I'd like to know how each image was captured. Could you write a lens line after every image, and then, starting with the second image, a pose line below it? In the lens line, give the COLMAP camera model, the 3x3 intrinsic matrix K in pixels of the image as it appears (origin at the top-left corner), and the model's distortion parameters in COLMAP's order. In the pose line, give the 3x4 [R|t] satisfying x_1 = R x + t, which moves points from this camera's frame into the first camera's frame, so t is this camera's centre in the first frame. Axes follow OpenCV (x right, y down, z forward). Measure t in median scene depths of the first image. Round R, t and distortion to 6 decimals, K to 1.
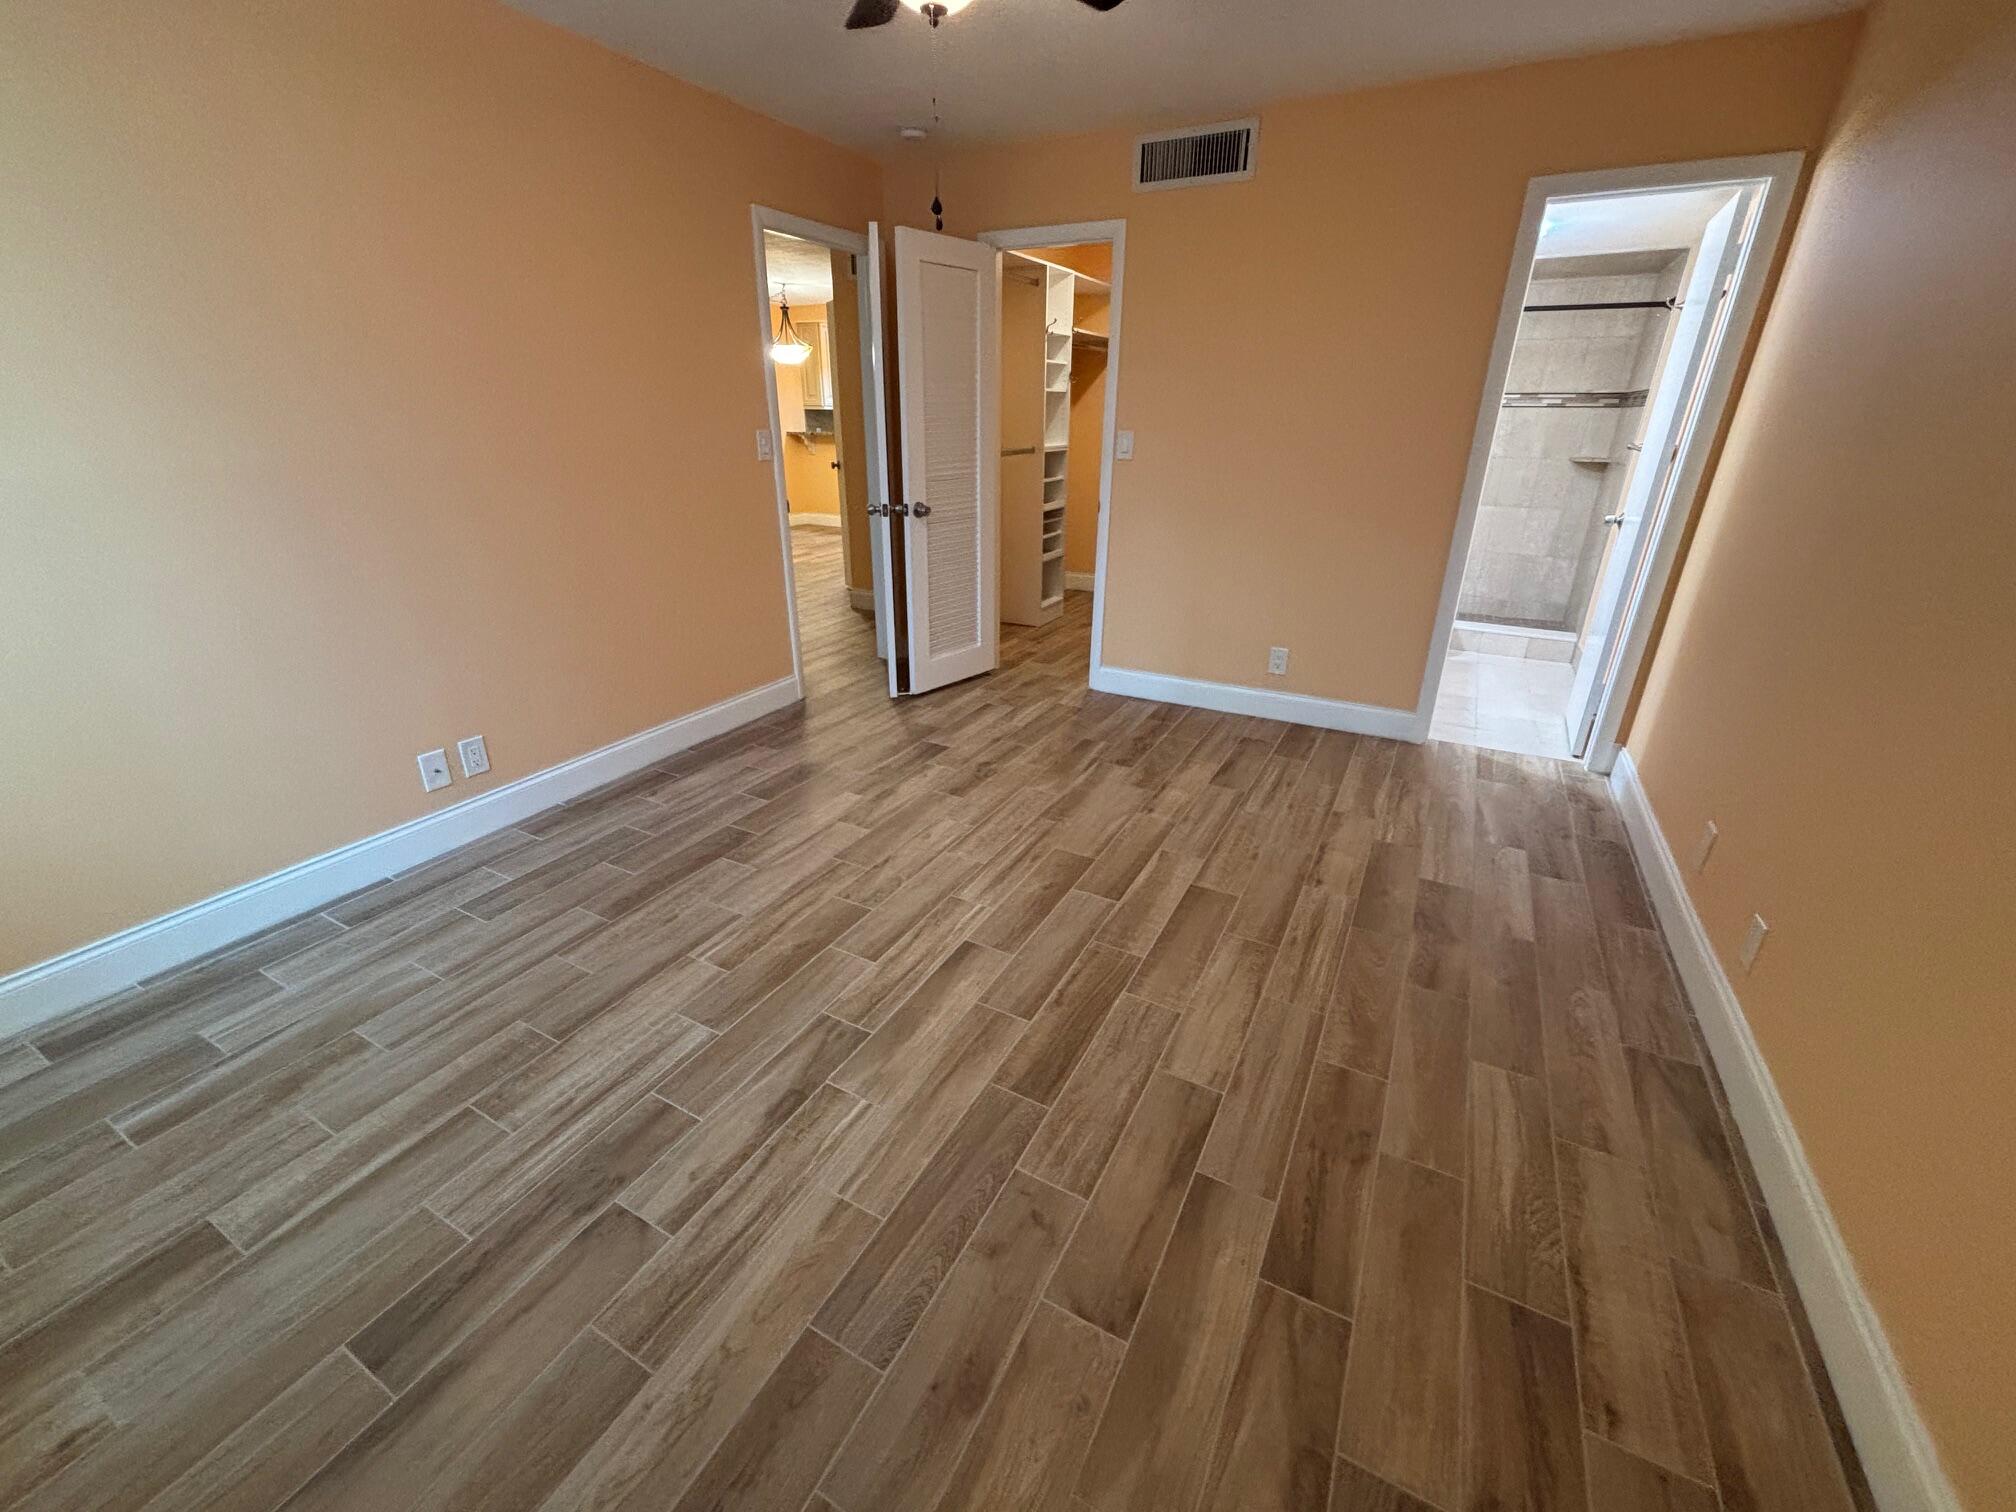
lens RADIAL K [[824.2, 0, 997.8], [0, 824.2, 761.4], [0, 0, 1]] dist [0.000421, 0.000252]
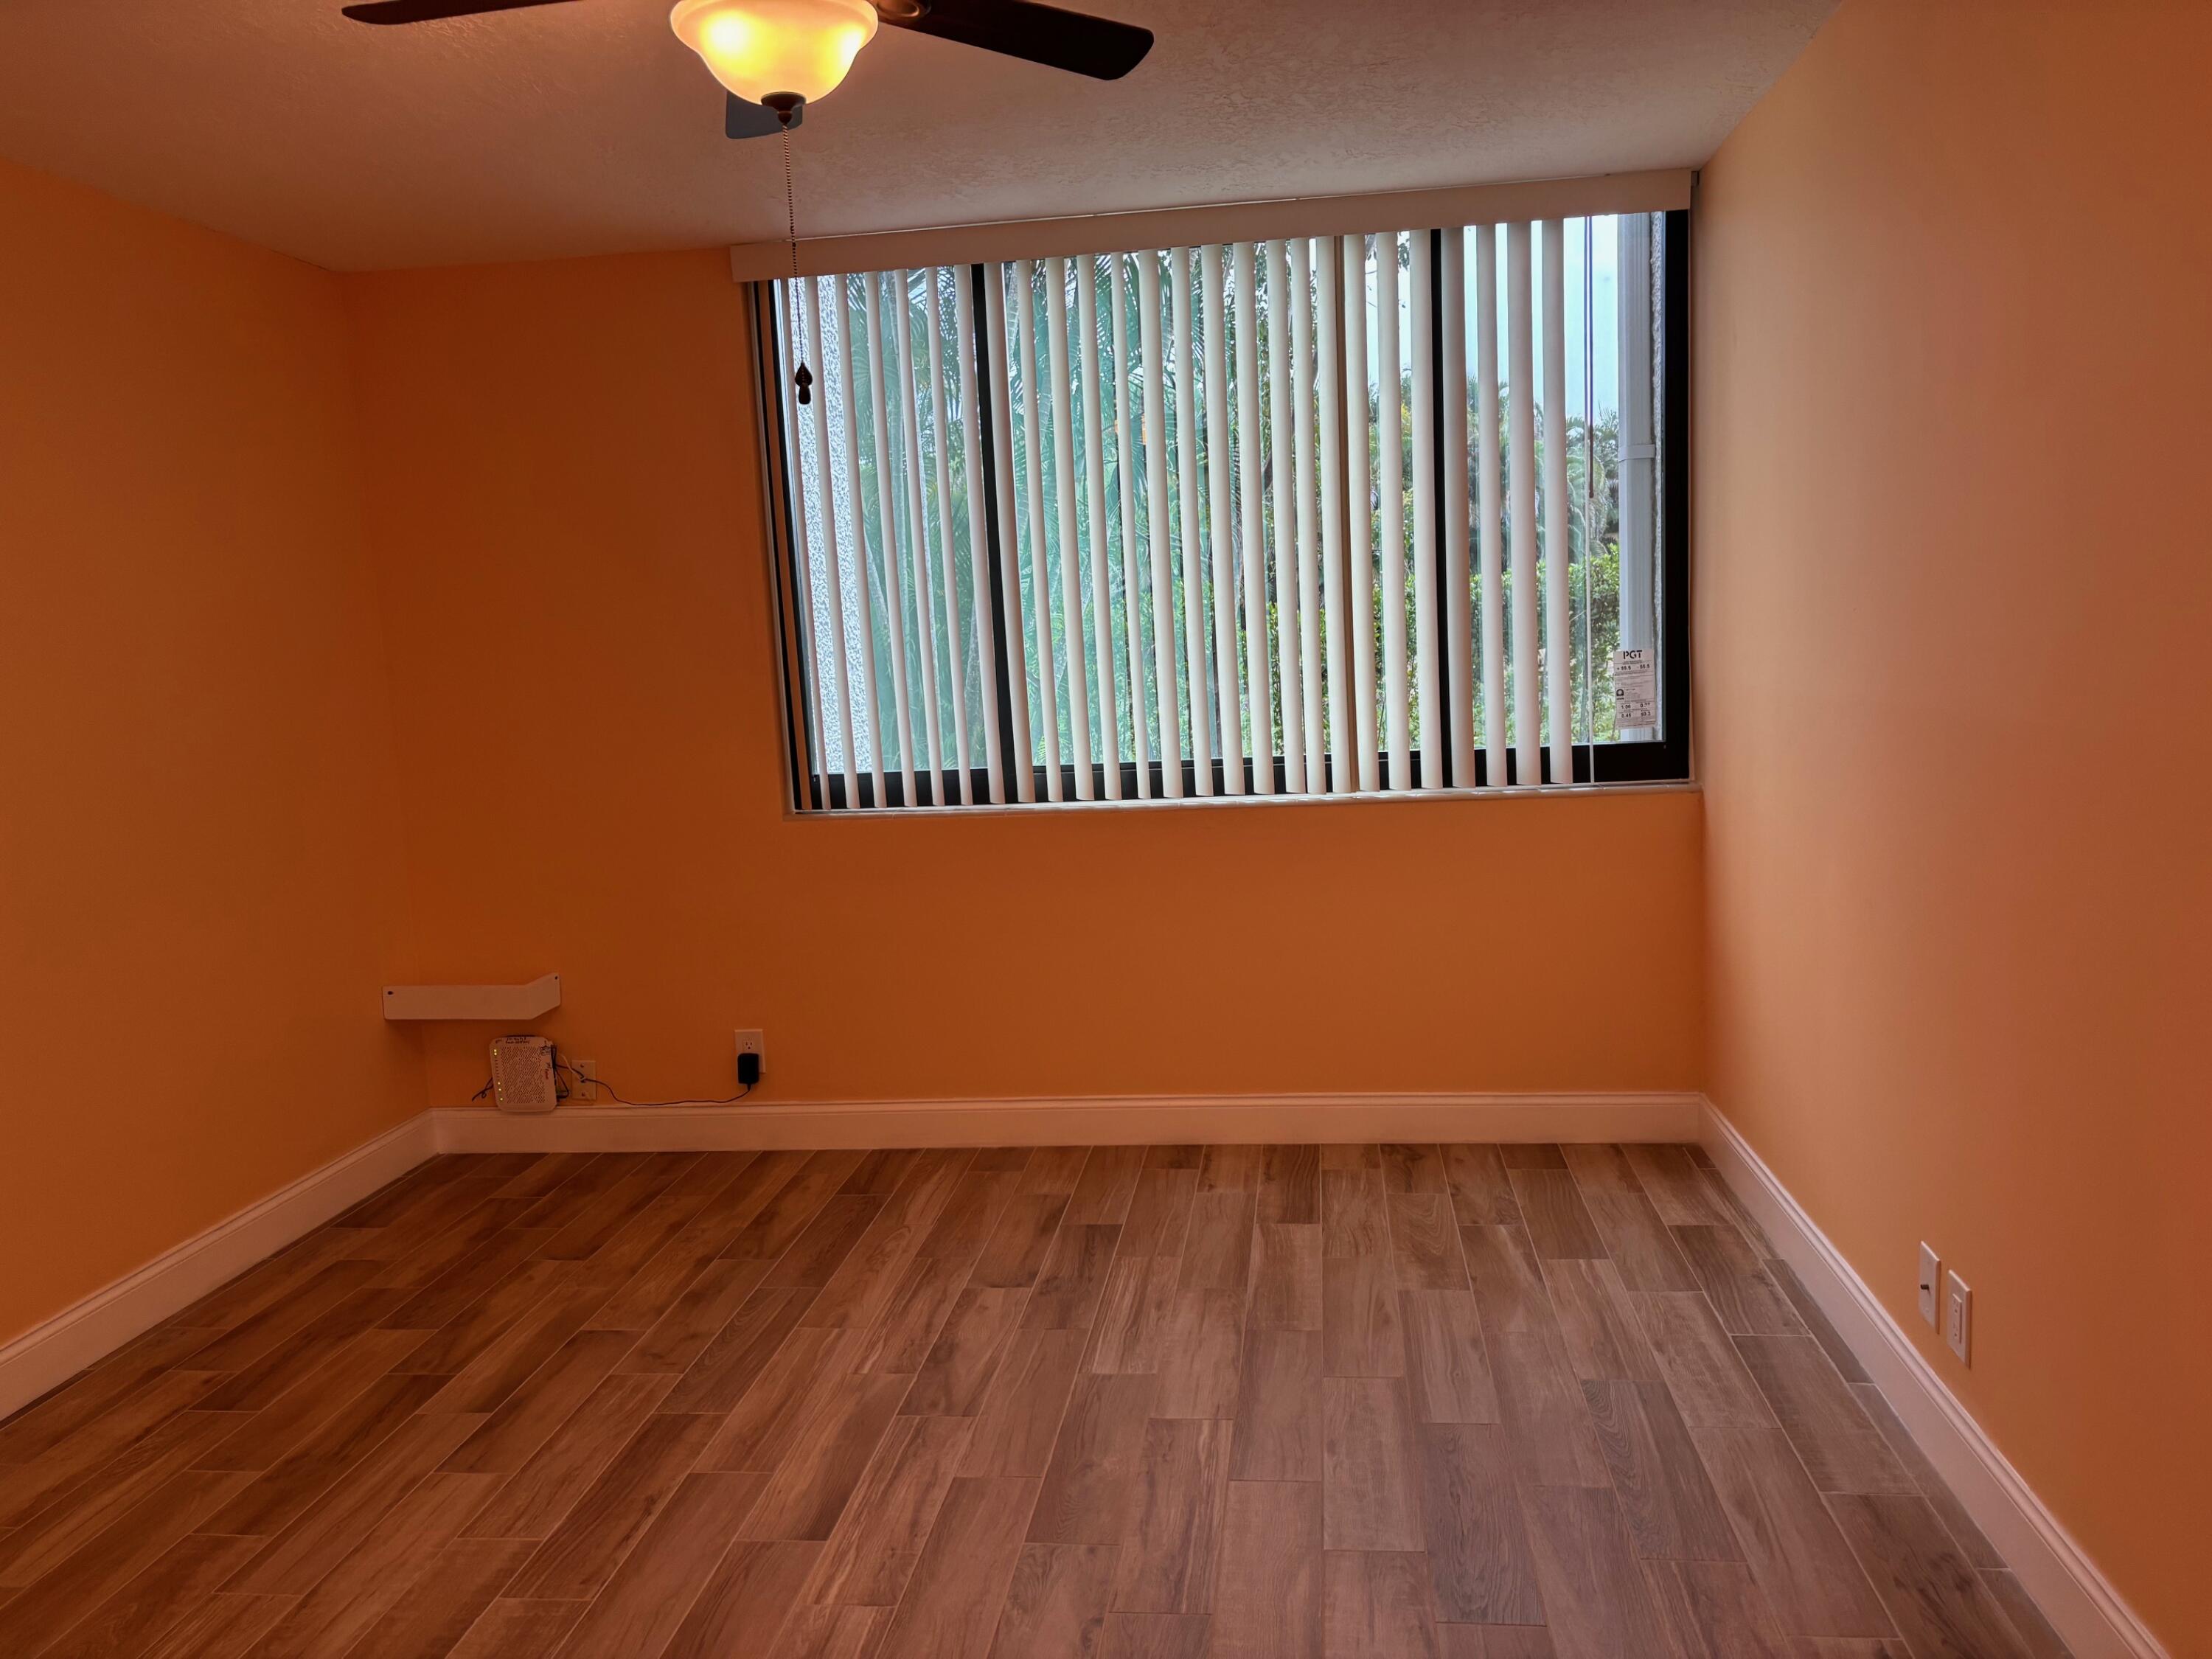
lens RADIAL K [[1680.0, 0, 1097.5], [0, 1680.0, 846.3], [0, 0, 1]] dist [0.091302, -0.104522]
pose [[-0.931414, 0.088277, -0.353093, 0.191846], [-0.100446, 0.870116, 0.482503, -0.946591], [0.349826, 0.484877, -0.801571, 2.142628]]
